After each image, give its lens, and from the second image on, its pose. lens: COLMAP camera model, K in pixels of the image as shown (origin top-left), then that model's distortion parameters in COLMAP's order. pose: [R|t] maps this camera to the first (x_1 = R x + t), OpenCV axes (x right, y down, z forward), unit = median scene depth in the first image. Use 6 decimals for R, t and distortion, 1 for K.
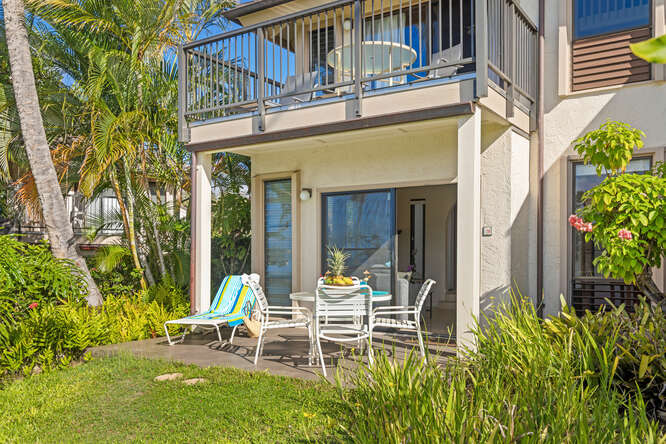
lens RADIAL K [[317.4, 0, 334.7], [0, 317.4, 207.5], [0, 0, 1]] dist [-0.000844, -0.000207]
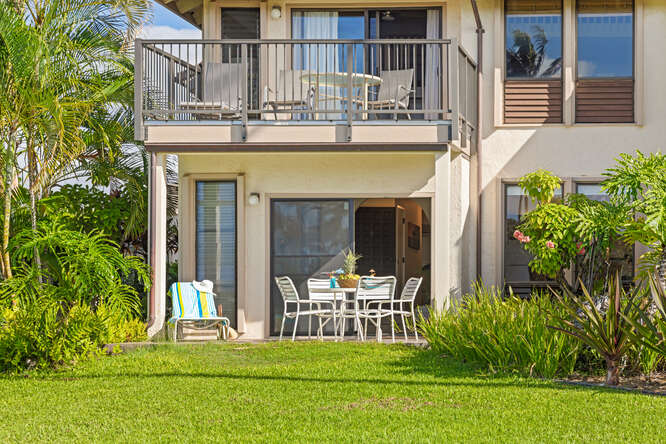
lens RADIAL K [[327.2, 0, 333.4], [0, 327.2, 198.9], [0, 0, 1]] dist [0.000140, 0.000015]
pose [[0.983502, 0.040856, 0.176221, -0.109278], [-0.033123, 0.998364, -0.046605, -0.007376], [-0.177837, 0.039999, 0.983247, -0.102438]]
